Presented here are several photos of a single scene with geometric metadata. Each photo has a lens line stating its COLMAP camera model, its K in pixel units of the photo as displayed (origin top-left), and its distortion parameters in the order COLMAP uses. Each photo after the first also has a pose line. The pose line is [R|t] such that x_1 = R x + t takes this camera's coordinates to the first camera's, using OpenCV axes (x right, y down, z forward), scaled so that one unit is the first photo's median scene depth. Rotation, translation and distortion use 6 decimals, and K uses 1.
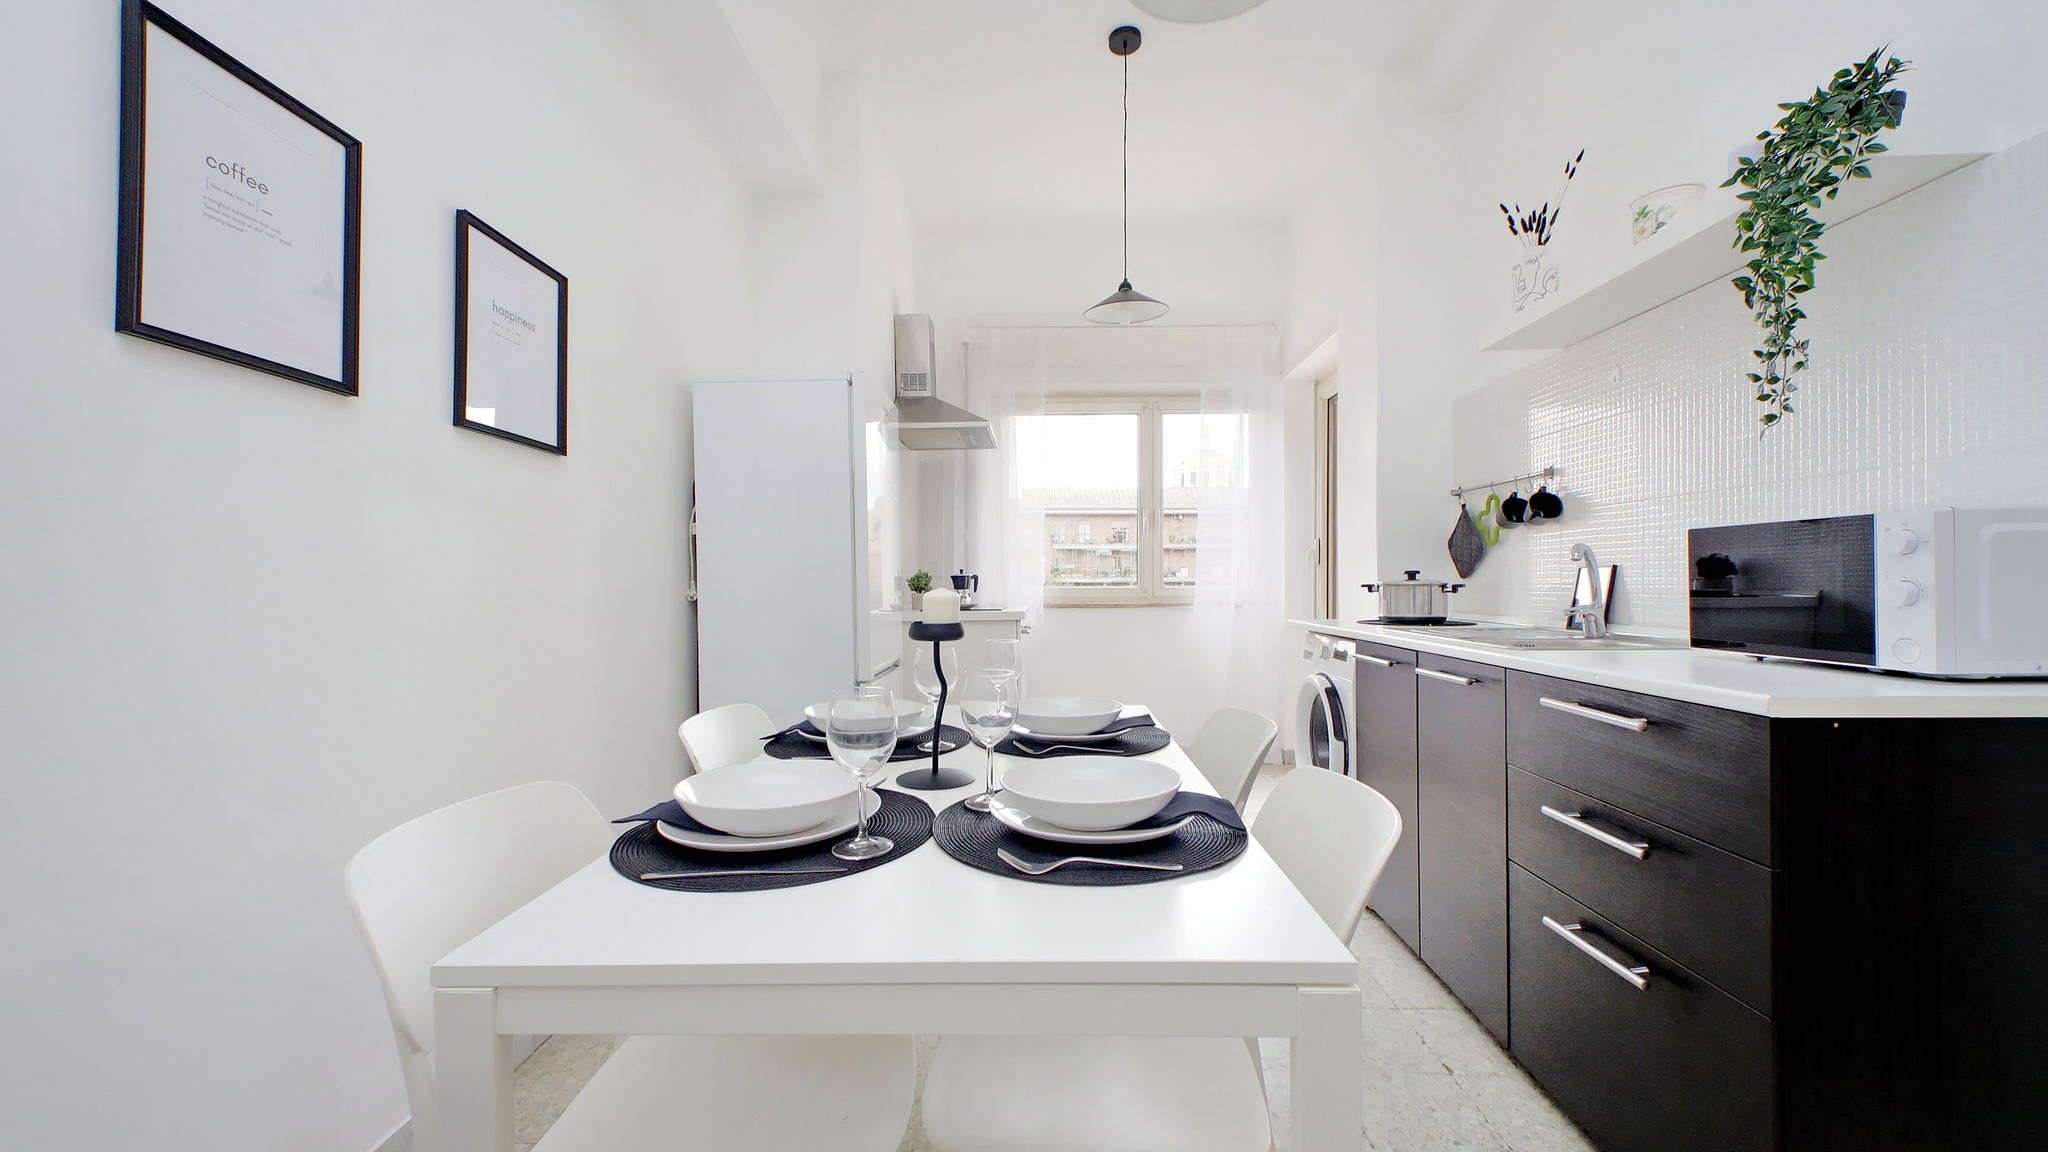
lens RADIAL K [[770.9, 0, 1008.5], [0, 770.9, 576.1], [0, 0, 1]] dist [-0.000526, -0.000484]
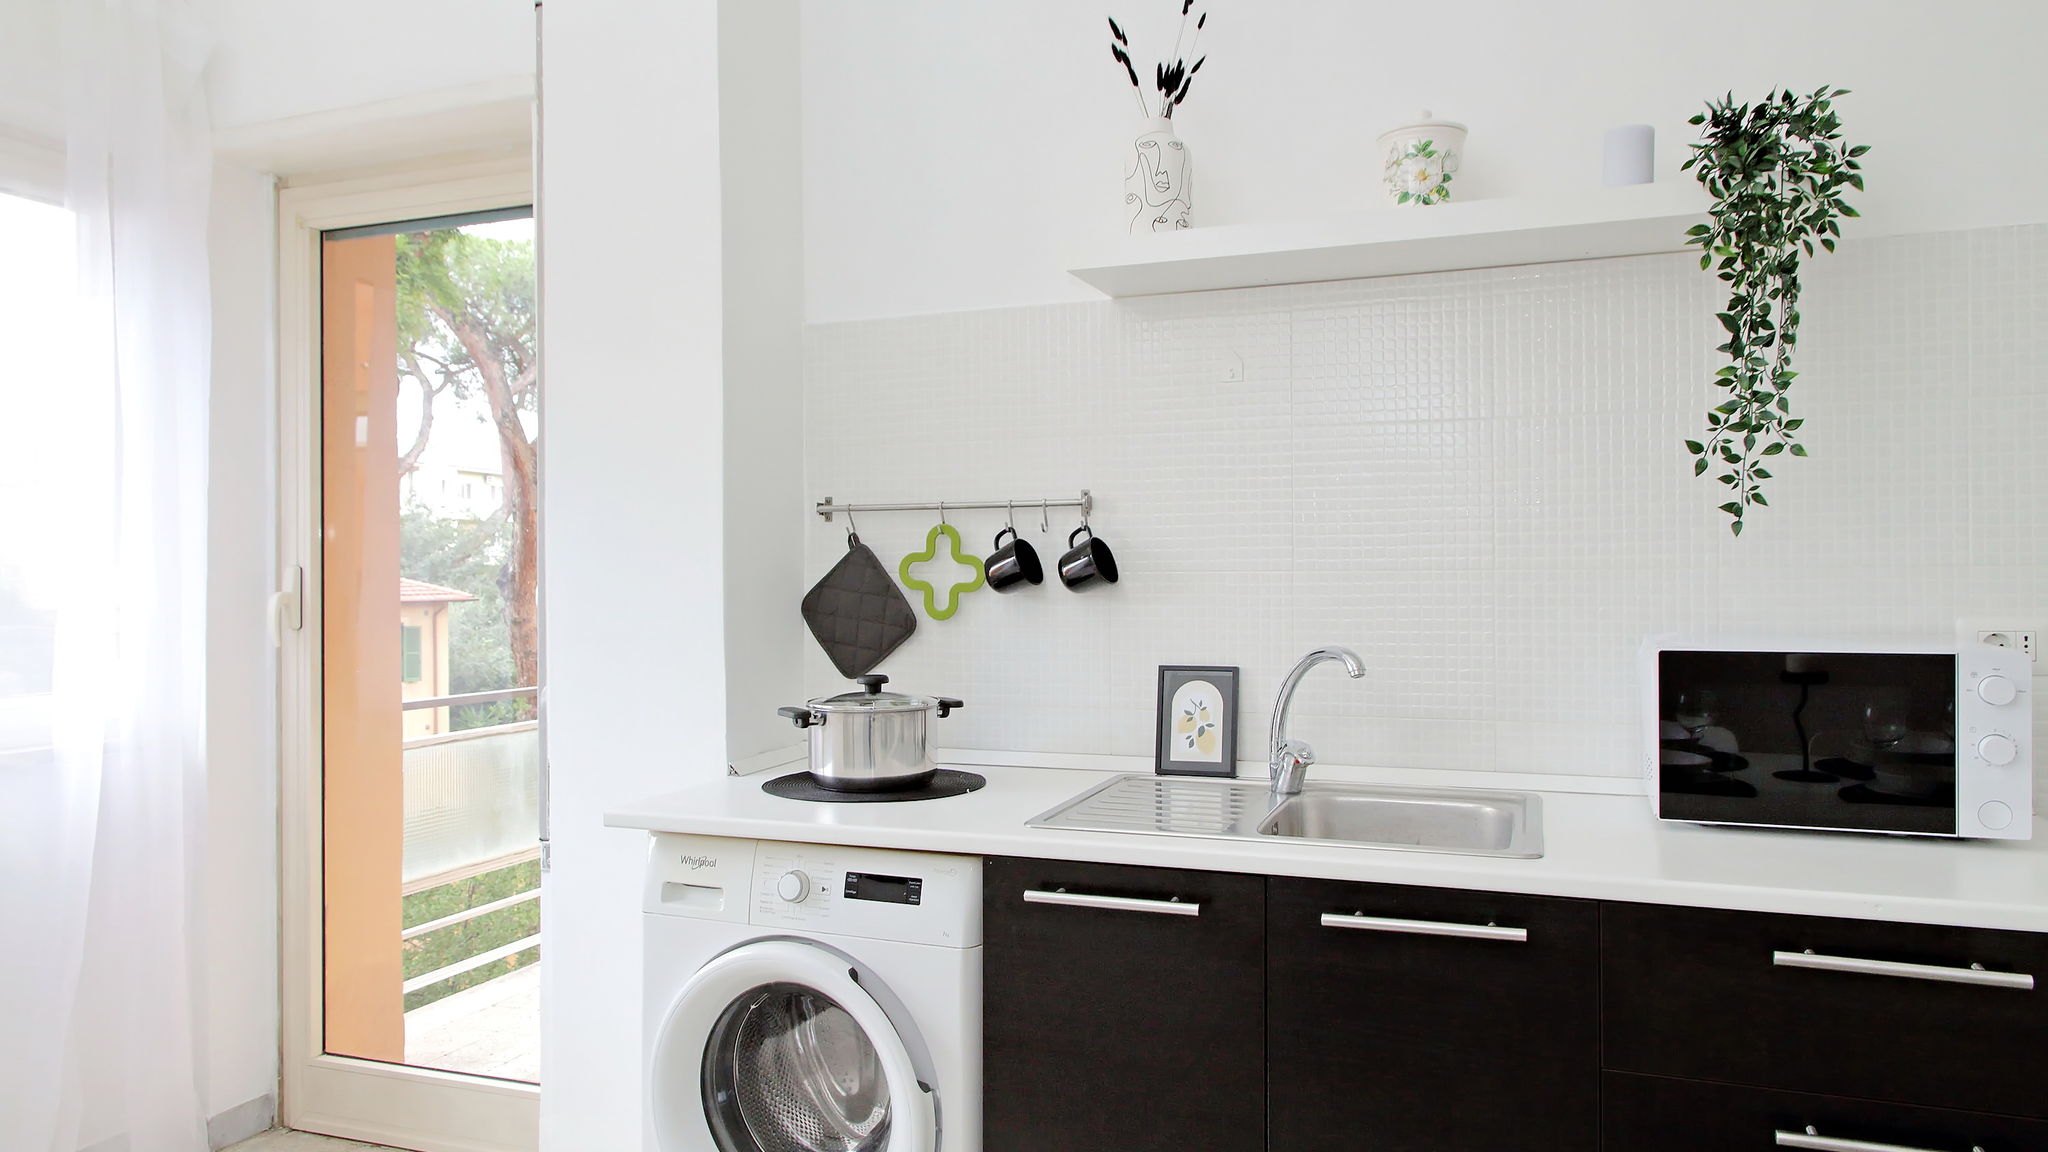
lens RADIAL K [[1403.8, 0, 1035.1], [0, 1403.8, 538.6], [0, 0, 1]] dist [0.004817, 0.001117]
pose [[0.315171, 0.023391, 0.948747, -0.345914], [-0.000778, 0.999702, -0.024389, -0.089085], [-0.949035, 0.006949, 0.315095, 0.775419]]
